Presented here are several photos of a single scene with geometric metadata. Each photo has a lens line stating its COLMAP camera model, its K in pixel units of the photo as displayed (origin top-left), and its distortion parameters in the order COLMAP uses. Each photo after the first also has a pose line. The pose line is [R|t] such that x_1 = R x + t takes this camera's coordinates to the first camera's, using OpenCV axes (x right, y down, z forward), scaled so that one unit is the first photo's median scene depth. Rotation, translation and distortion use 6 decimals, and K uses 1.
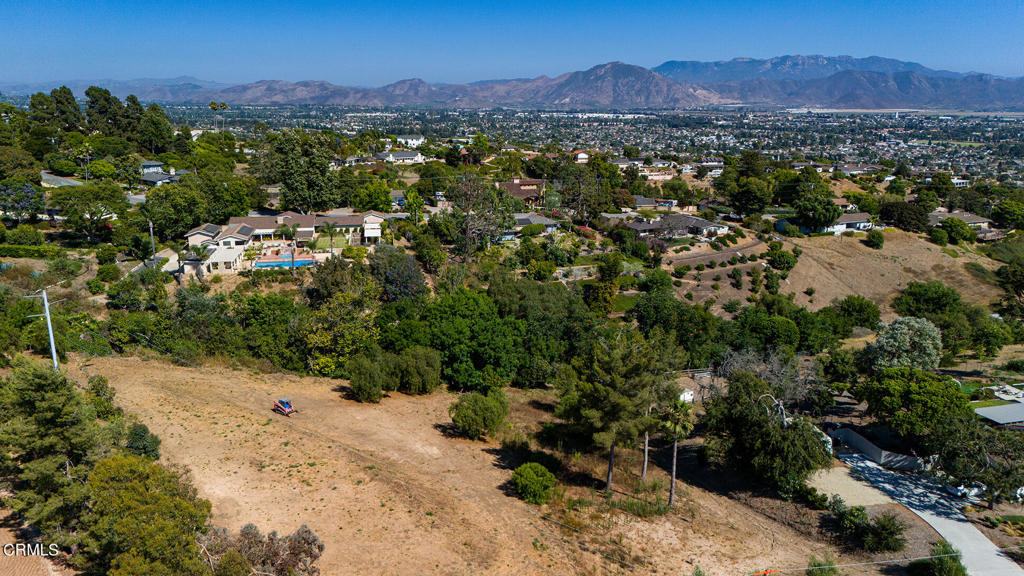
lens RADIAL K [[750.2, 0, 517.6], [0, 750.2, 285.5], [0, 0, 1]] dist [0.073087, -0.075310]
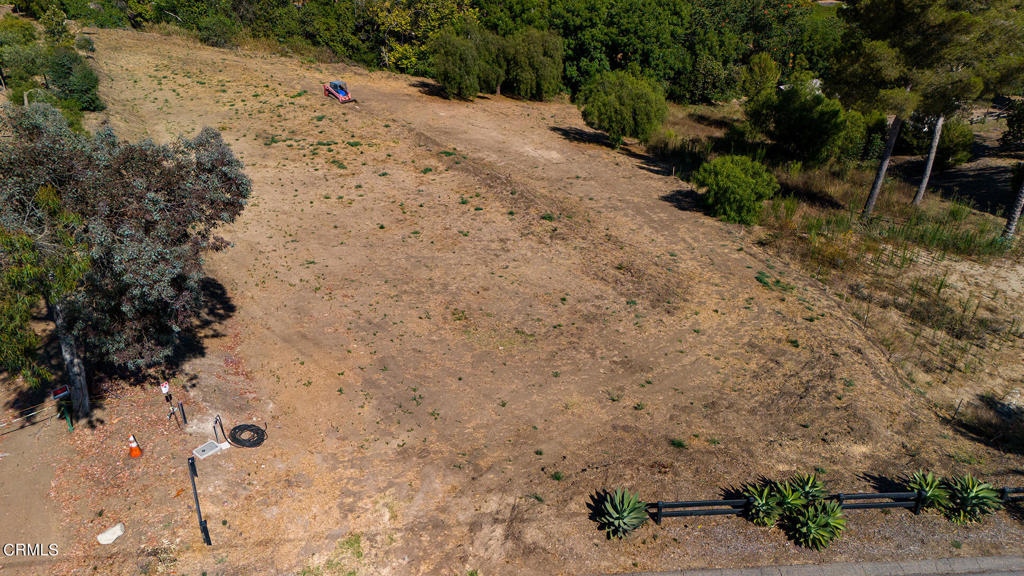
lens RADIAL K [[753.9, 0, 515.9], [0, 753.9, 285.5], [0, 0, 1]] dist [0.078556, -0.071571]
pose [[0.988263, 0.069852, -0.135853, -0.035273], [-0.030853, 0.962272, 0.270335, 0.114501], [0.149611, -0.262970, 0.953133, 0.266927]]
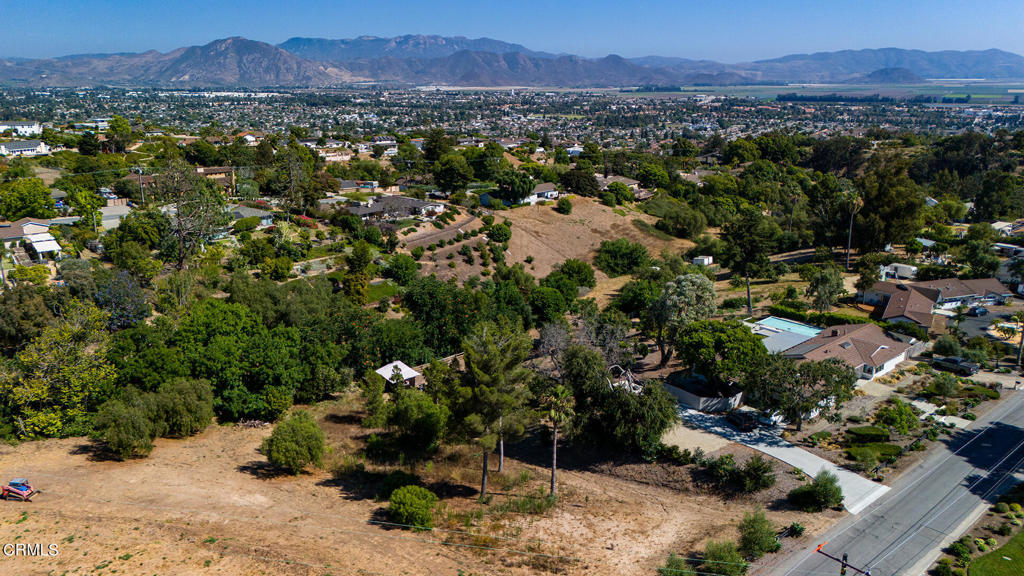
lens RADIAL K [[750.2, 0, 517.6], [0, 750.2, 285.5], [0, 0, 1]] dist [0.073087, -0.075310]
pose [[0.895970, -0.124667, 0.426258, -0.136292], [0.113018, 0.992198, 0.052630, -0.021332], [-0.429493, 0.001020, 0.903070, 0.083792]]
